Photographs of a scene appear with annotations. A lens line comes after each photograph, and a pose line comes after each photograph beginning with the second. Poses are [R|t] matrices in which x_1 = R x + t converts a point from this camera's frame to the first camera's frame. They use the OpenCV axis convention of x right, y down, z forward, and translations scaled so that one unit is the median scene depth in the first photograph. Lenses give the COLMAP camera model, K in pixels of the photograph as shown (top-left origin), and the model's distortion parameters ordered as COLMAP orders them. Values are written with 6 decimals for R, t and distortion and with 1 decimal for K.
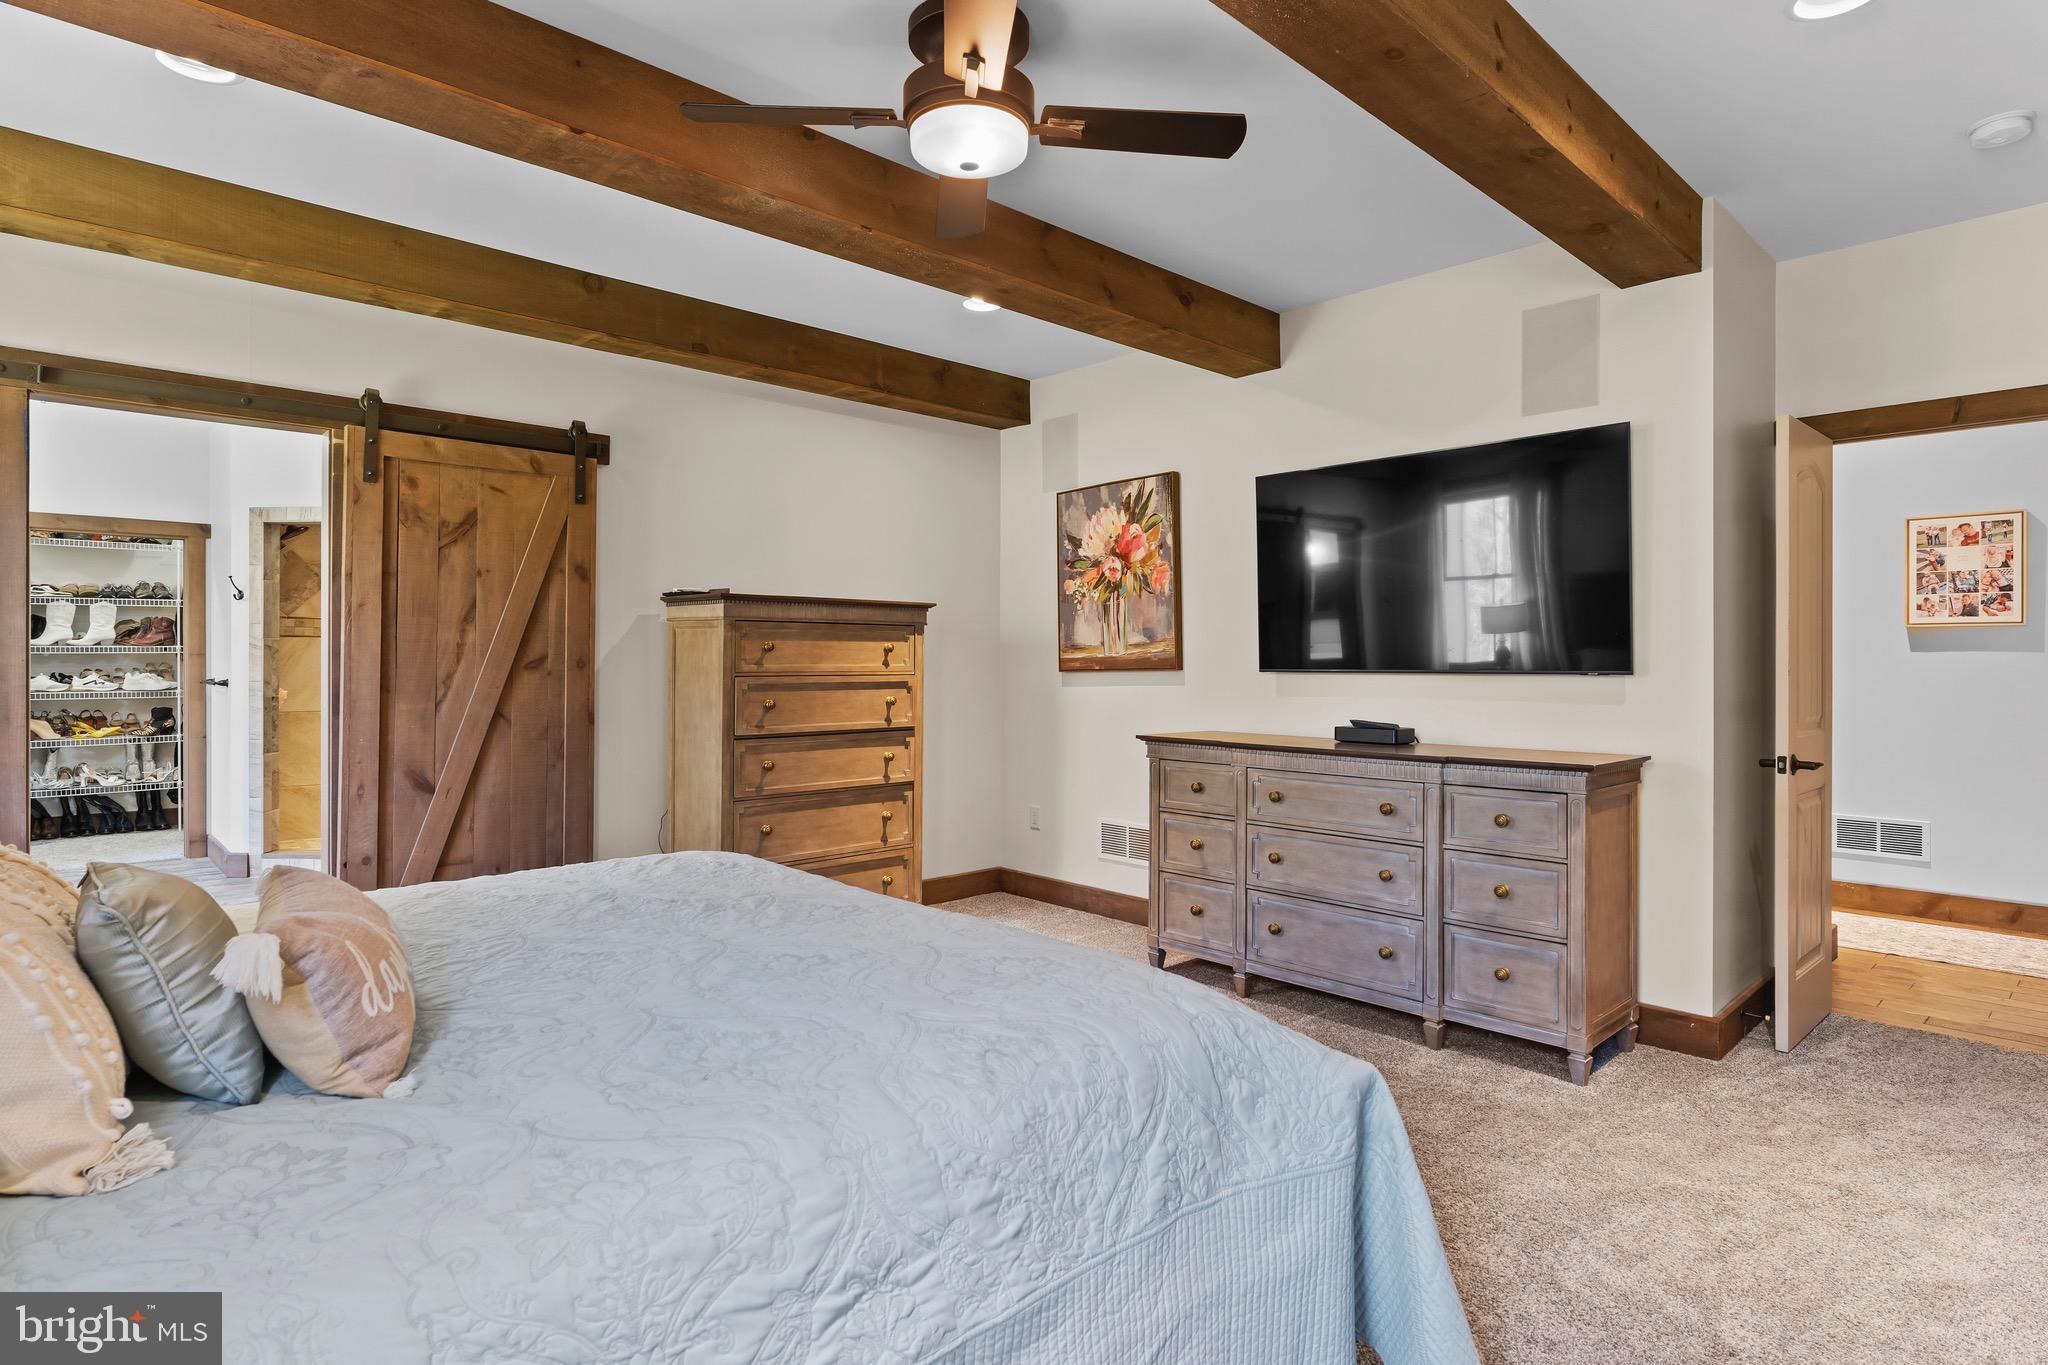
lens RADIAL K [[1056.0, 0, 1010.2], [0, 1056.0, 661.0], [0, 0, 1]] dist [-0.007772, 0.003218]
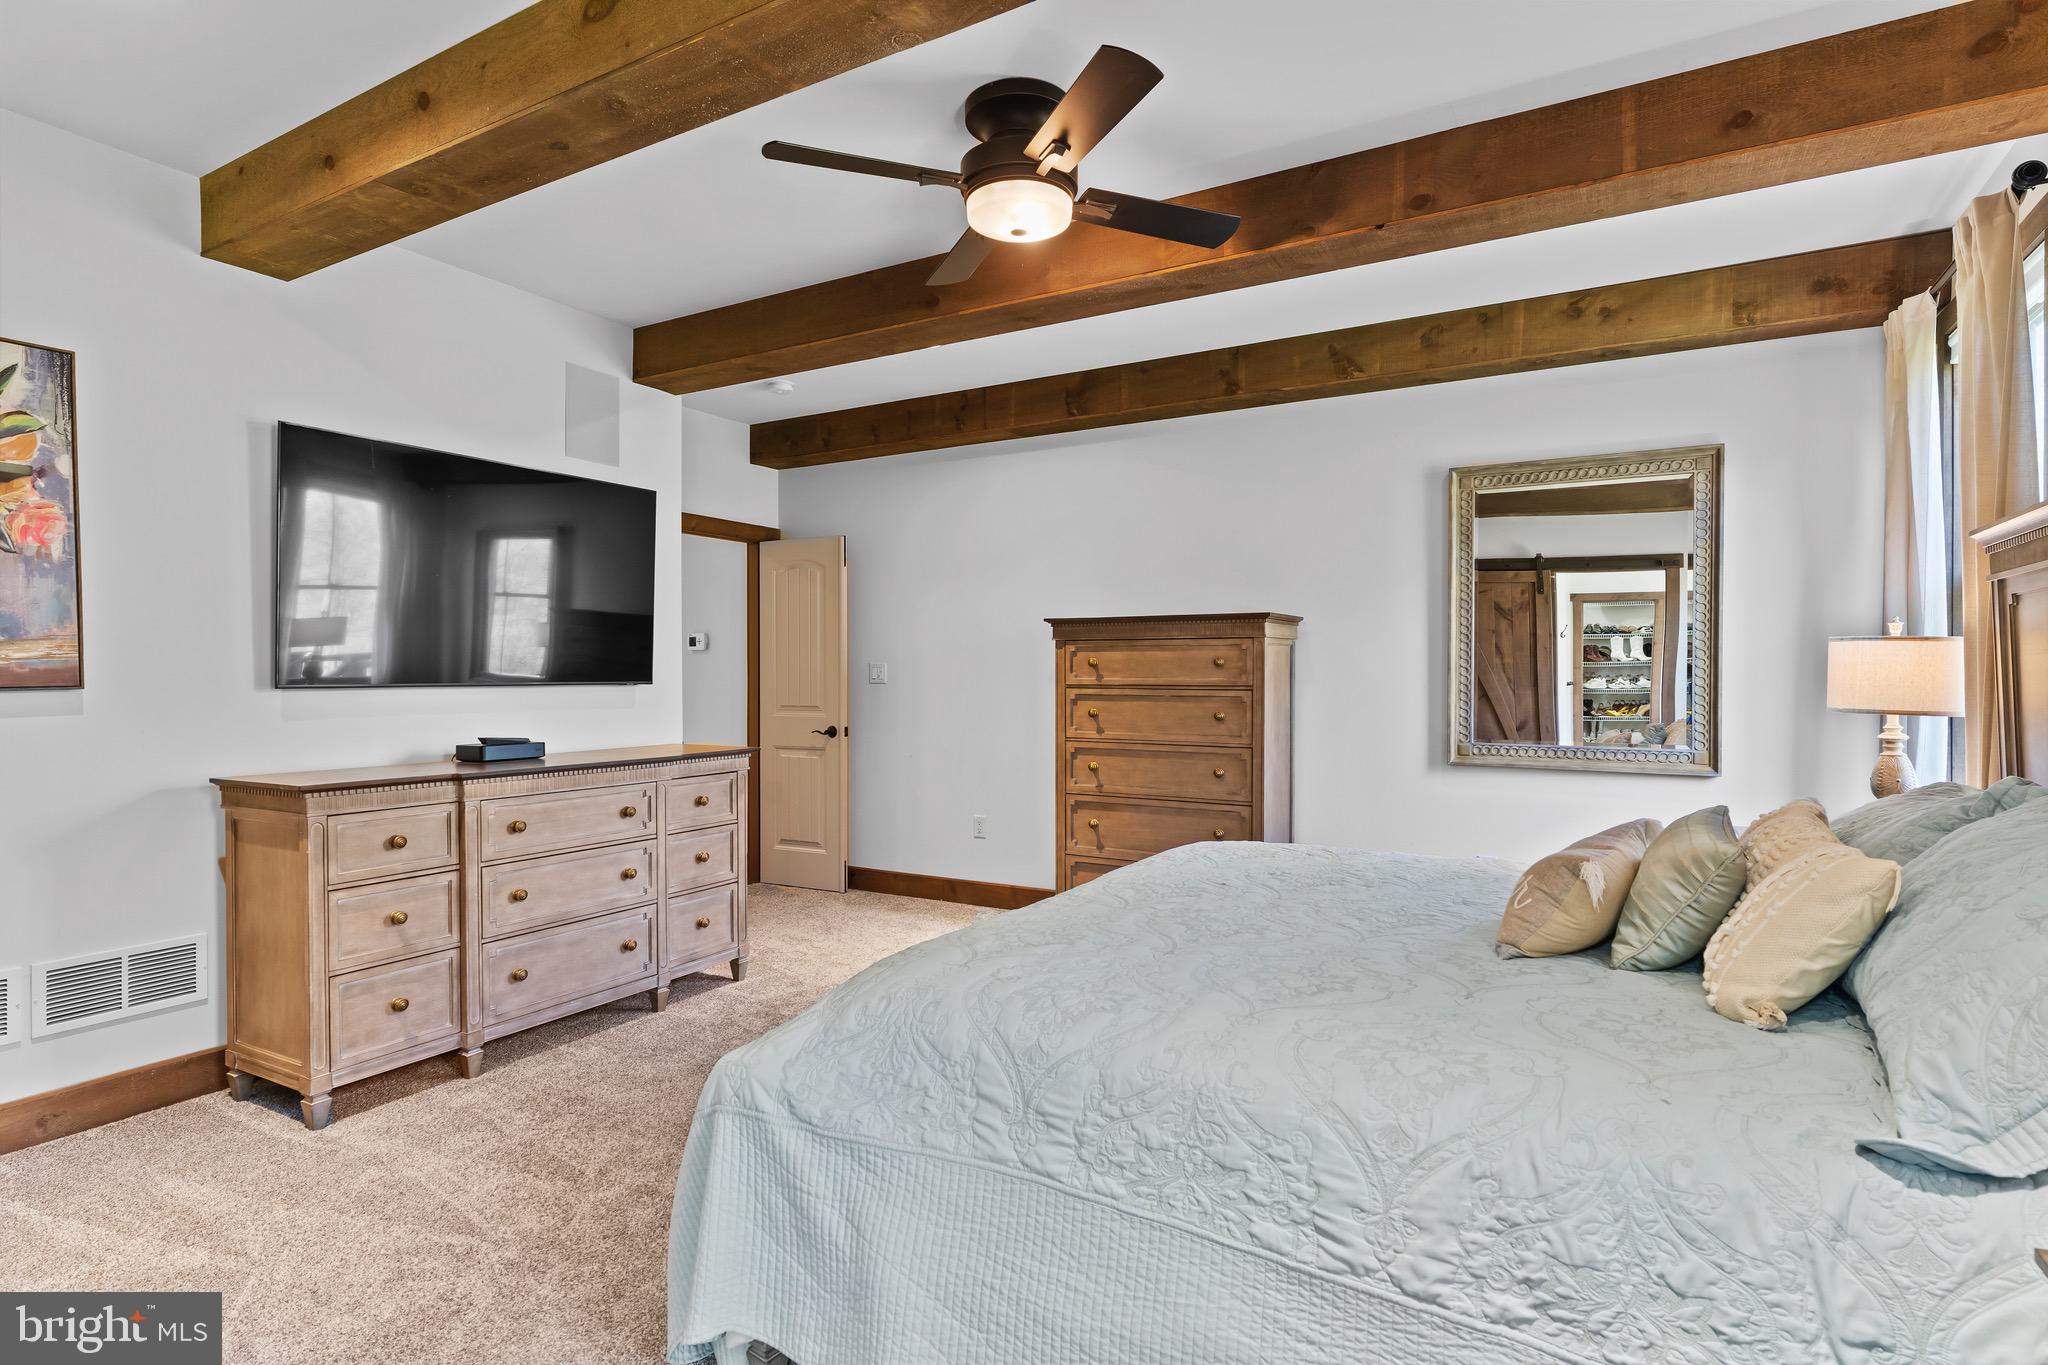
lens RADIAL K [[1056.0, 0, 1019.5], [0, 1056.0, 686.7], [0, 0, 1]] dist [-0.007772, 0.003218]
pose [[-0.302326, -0.005376, 0.953189, -0.627177], [0.003685, 0.999970, 0.006809, 0.005465], [-0.953198, 0.005571, -0.302297, 0.750562]]
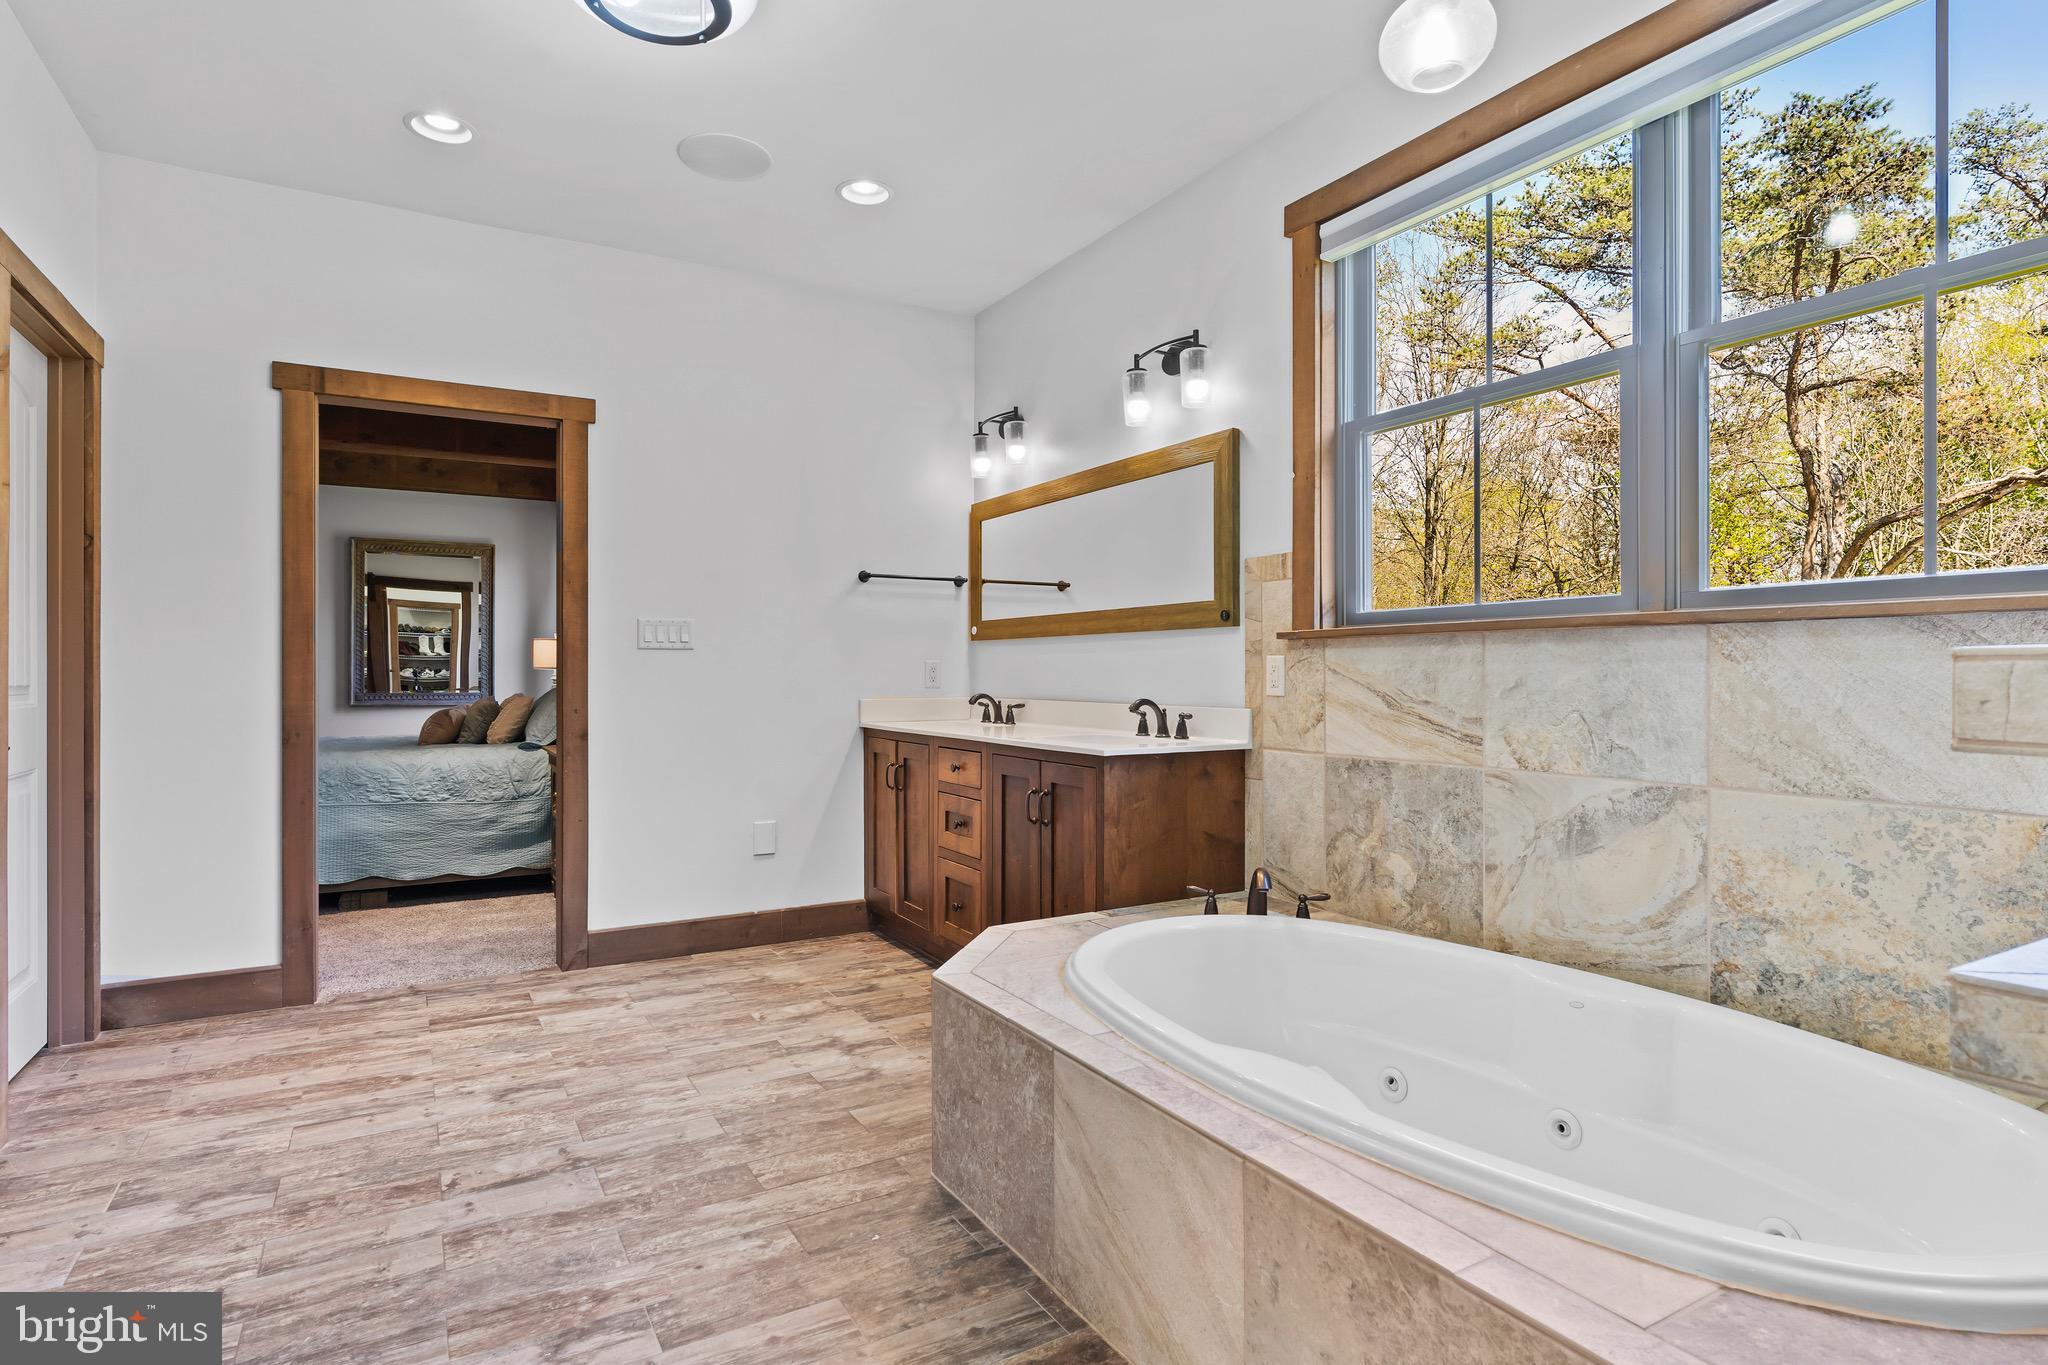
lens RADIAL K [[1056.0, 0, 1018.7], [0, 1056.0, 674.0], [0, 0, 1]] dist [-0.007772, 0.003218]
pose [[-0.974239, 0.002004, 0.225509, -0.812030], [0.000977, 0.999989, -0.004664, 0.019272], [-0.225516, -0.004323, -0.974230, 0.964095]]
